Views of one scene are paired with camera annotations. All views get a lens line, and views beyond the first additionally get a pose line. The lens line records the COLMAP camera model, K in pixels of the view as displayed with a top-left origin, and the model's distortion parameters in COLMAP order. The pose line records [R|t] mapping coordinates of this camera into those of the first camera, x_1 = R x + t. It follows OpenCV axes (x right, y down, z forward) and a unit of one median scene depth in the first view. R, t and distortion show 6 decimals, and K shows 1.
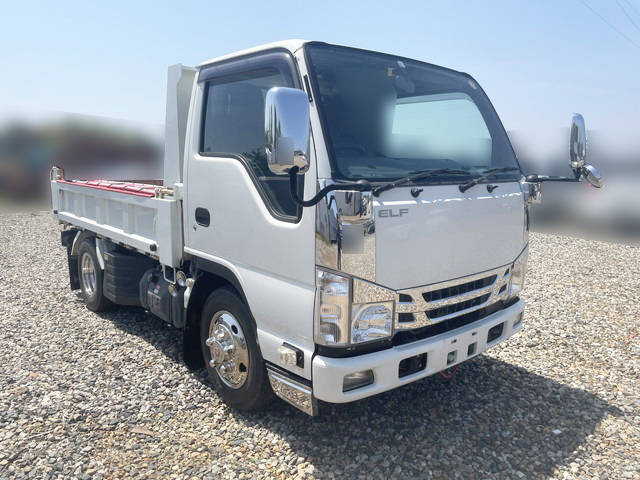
lens RADIAL K [[489.4, 0, 321.9], [0, 489.4, 241.5], [0, 0, 1]] dist [0.064328, -0.079594]
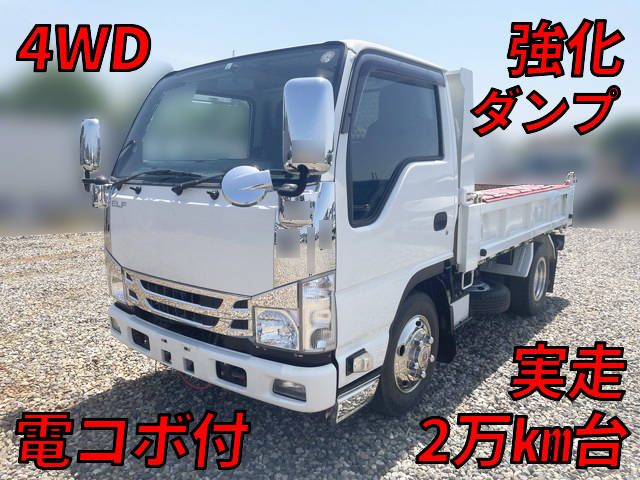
lens RADIAL K [[489.4, 0, 322.0], [0, 489.4, 241.5], [0, 0, 1]] dist [0.064328, -0.079594]
pose [[0.195078, 0.143490, -0.970235, 1.318239], [-0.152767, 0.981612, 0.114457, -0.166420], [0.968817, 0.125892, 0.213412, 1.100233]]
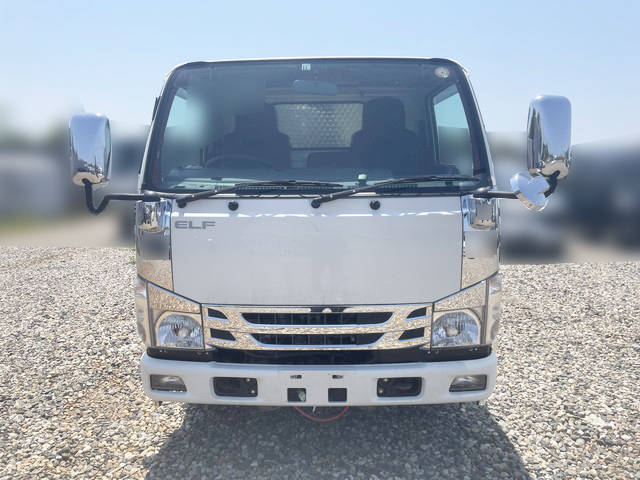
lens RADIAL K [[489.4, 0, 319.9], [0, 489.4, 239.7], [0, 0, 1]] dist [0.064328, -0.079594]
pose [[0.753420, 0.079771, -0.652683, 0.875298], [-0.092311, 0.995615, 0.015126, -0.058738], [0.651028, 0.048853, 0.757480, 0.362665]]
